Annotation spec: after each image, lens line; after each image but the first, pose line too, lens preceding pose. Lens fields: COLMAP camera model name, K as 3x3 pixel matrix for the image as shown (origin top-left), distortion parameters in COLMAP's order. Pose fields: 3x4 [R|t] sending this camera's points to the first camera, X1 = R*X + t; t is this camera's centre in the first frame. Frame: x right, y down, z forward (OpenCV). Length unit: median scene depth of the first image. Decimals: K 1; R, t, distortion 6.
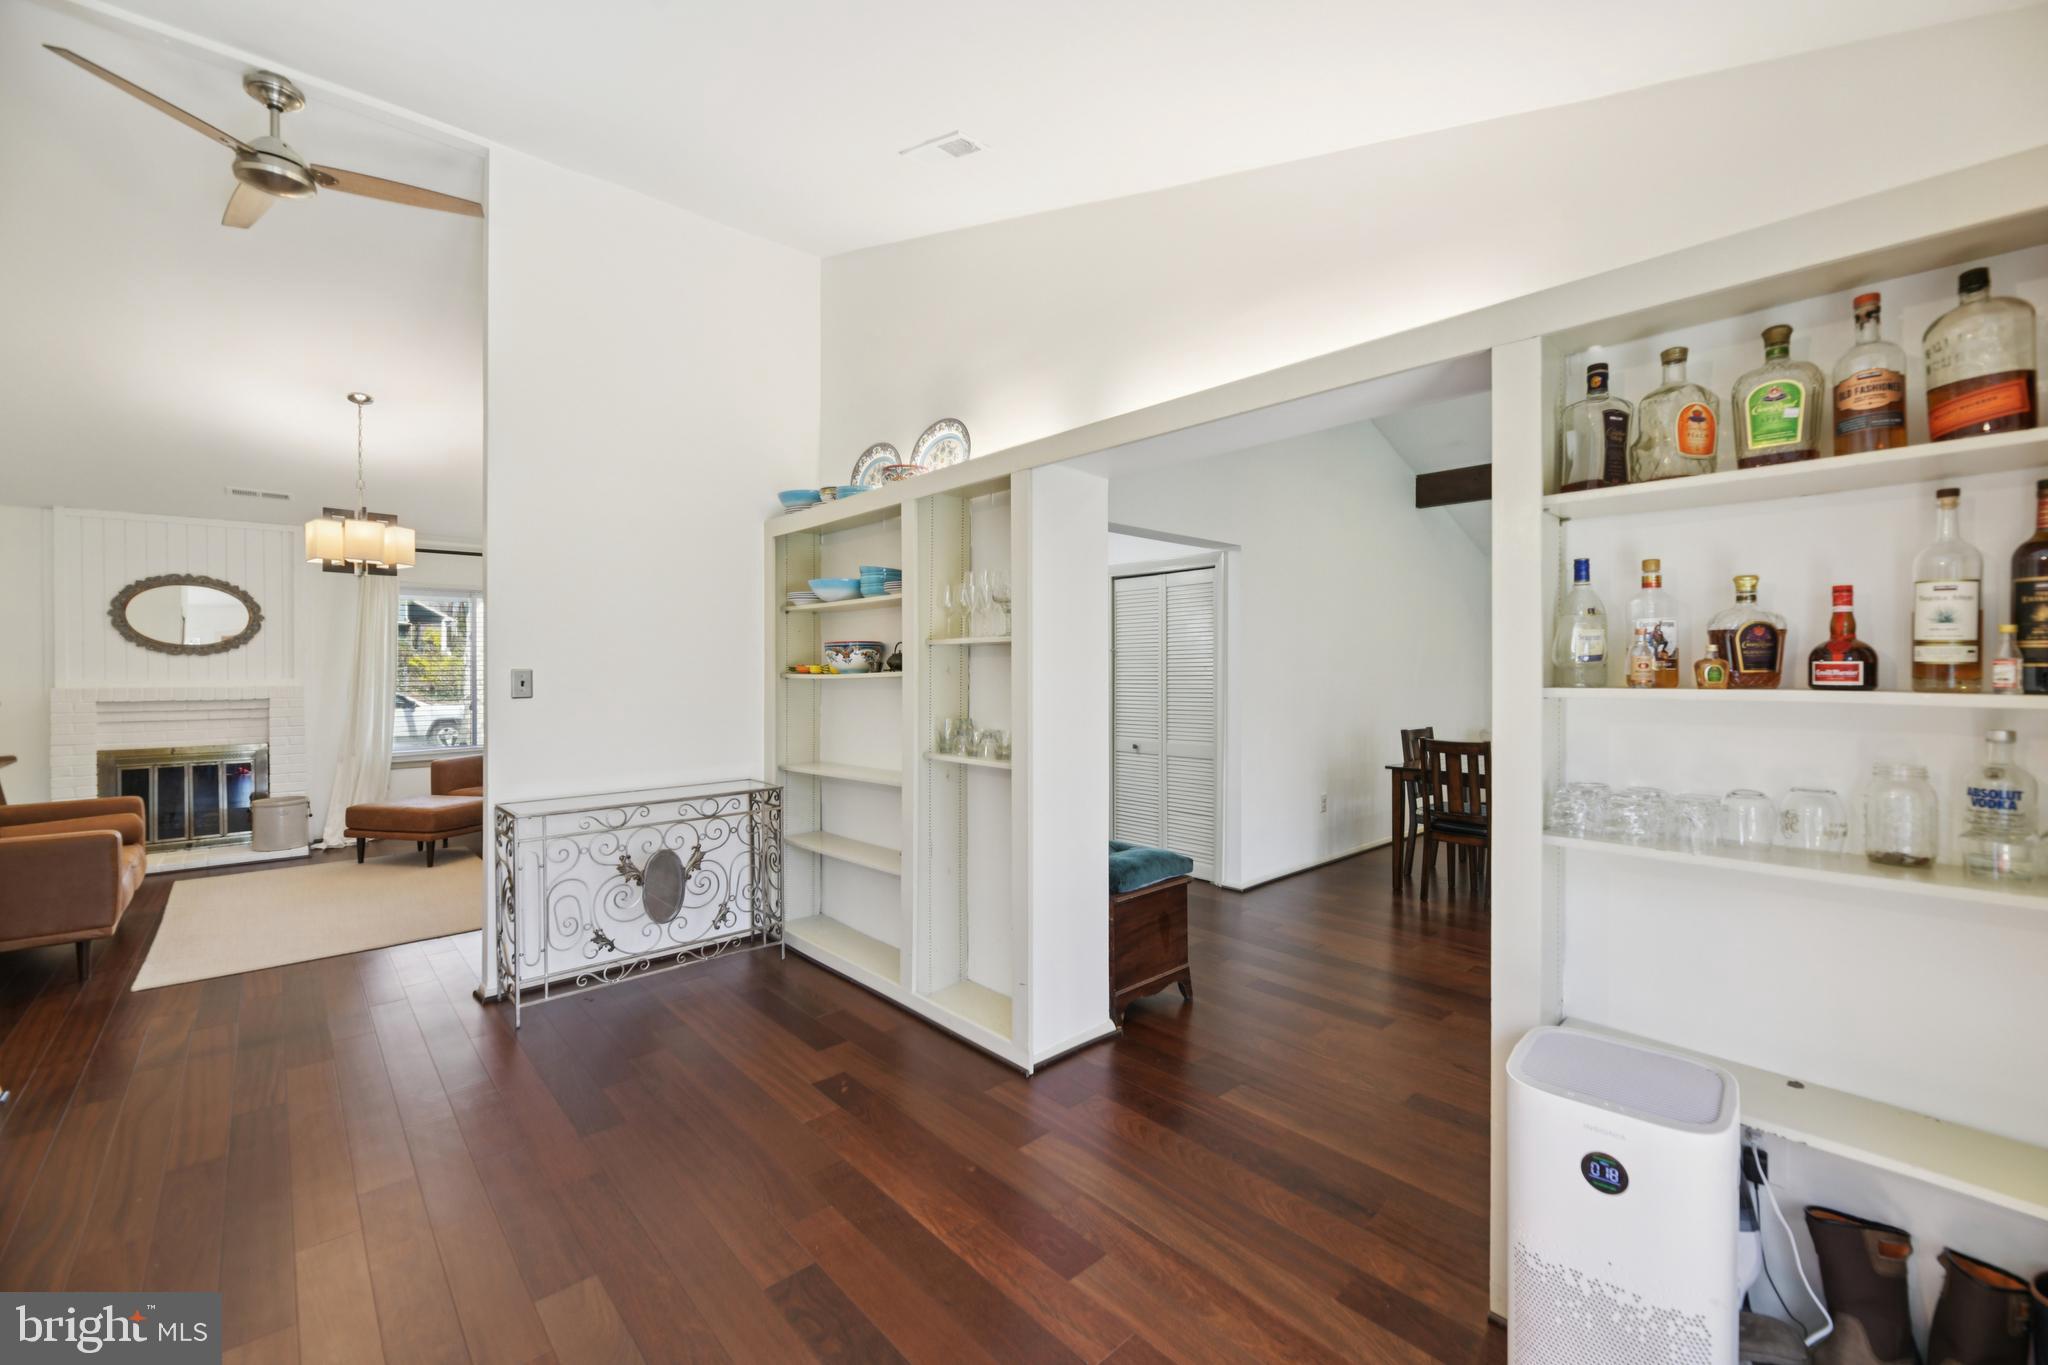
lens RADIAL K [[818.3, 0, 1018.8], [0, 818.3, 684.1], [0, 0, 1]] dist [0.009314, -0.000662]
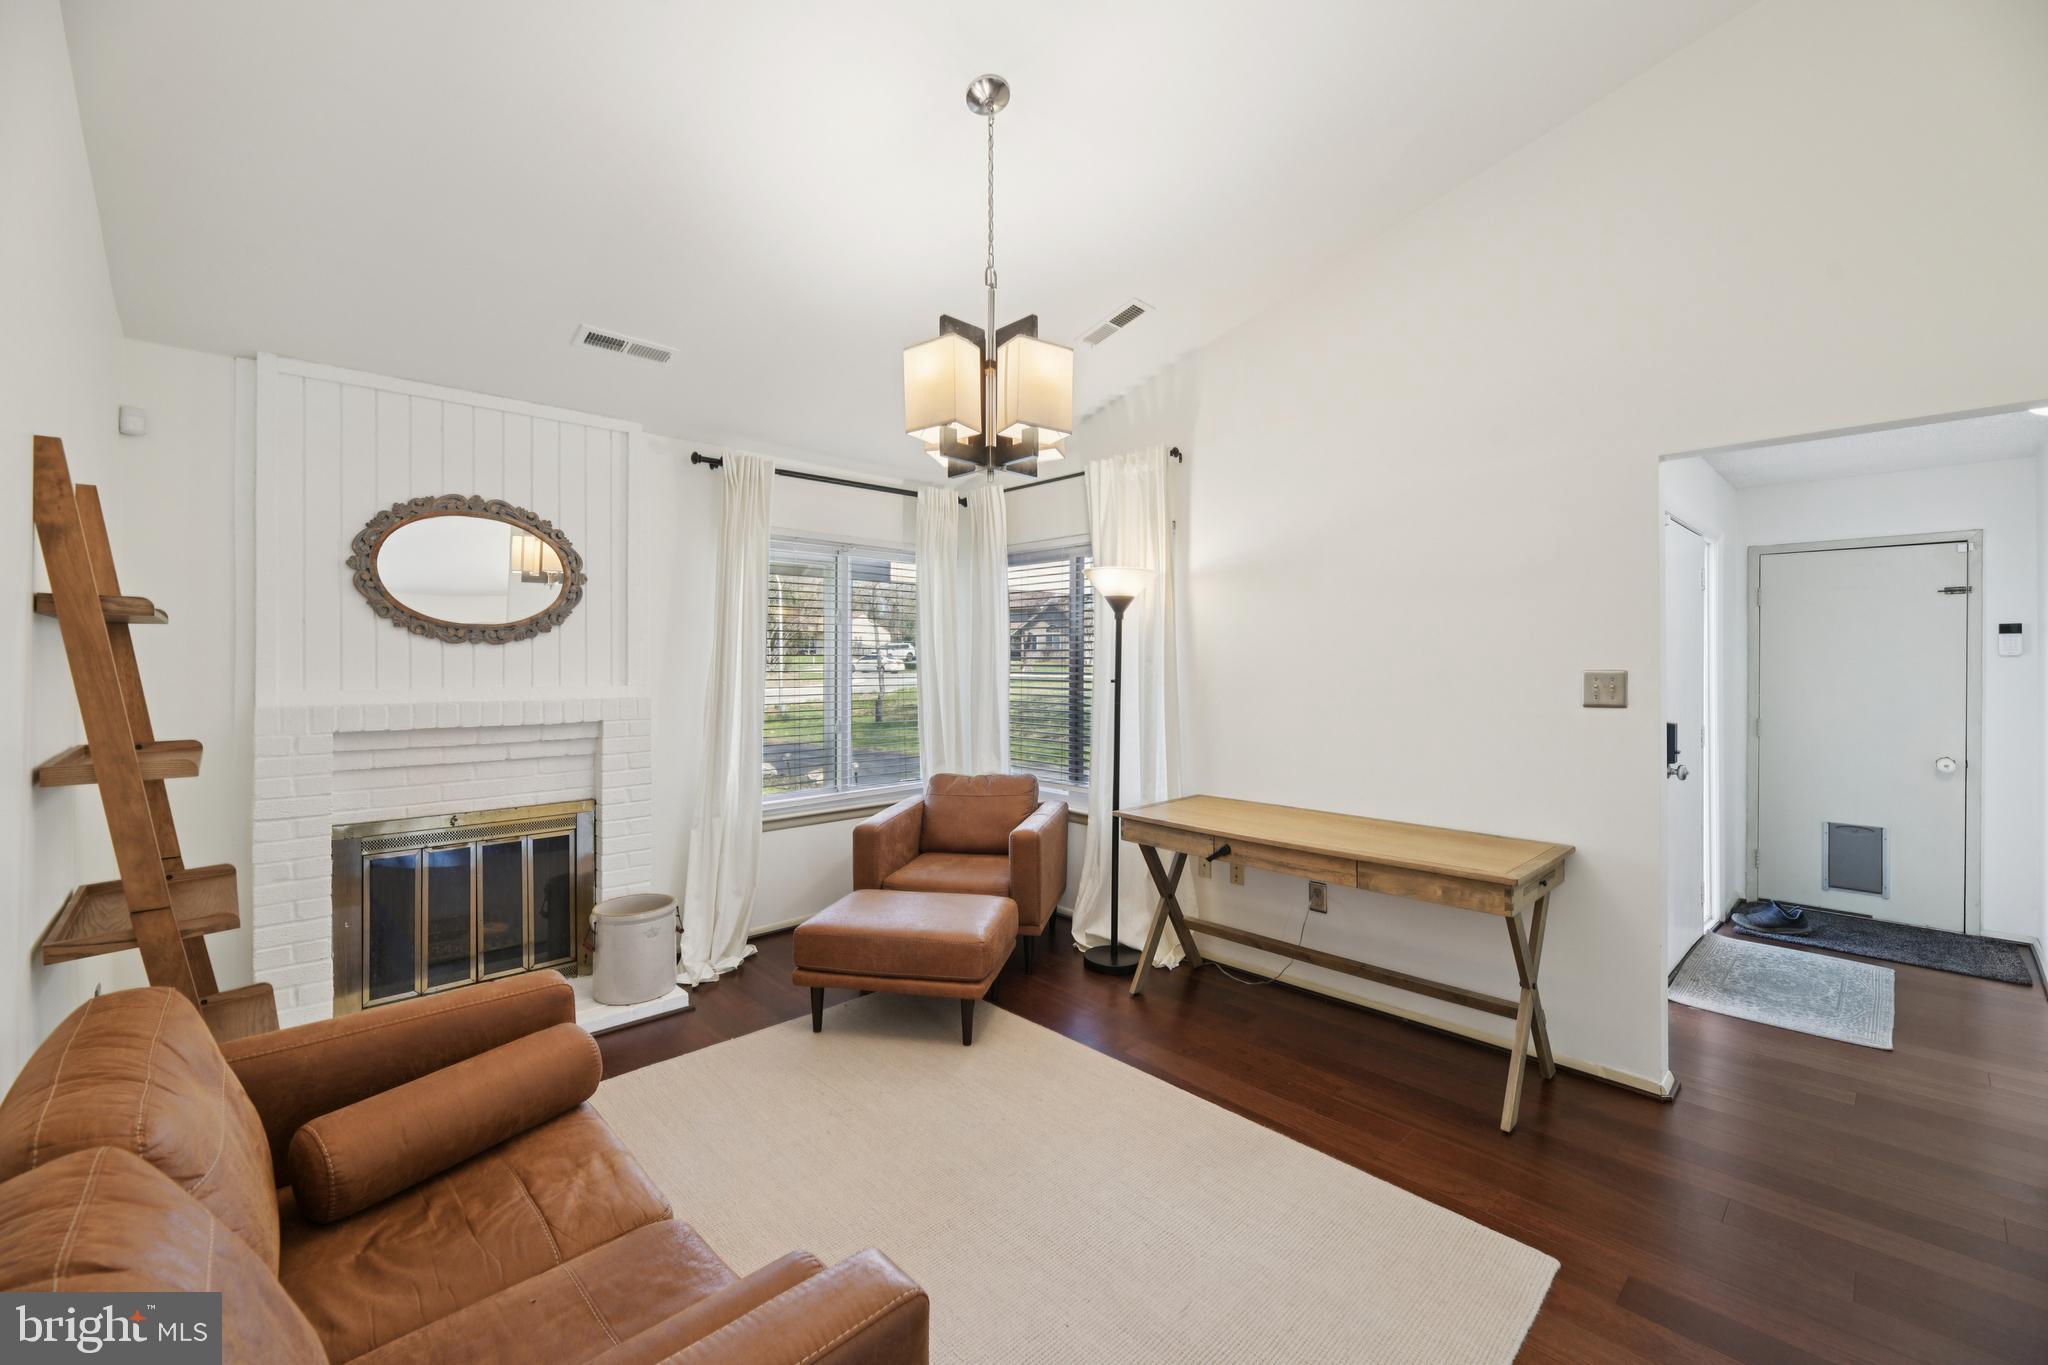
lens RADIAL K [[818.3, 0, 1028.2], [0, 818.3, 670.2], [0, 0, 1]] dist [0.009314, -0.000662]
pose [[0.999662, 0.003407, 0.025771, -0.664067], [-0.003128, 0.999936, -0.010852, -0.012711], [-0.025806, 0.010767, 0.999609, 0.452442]]
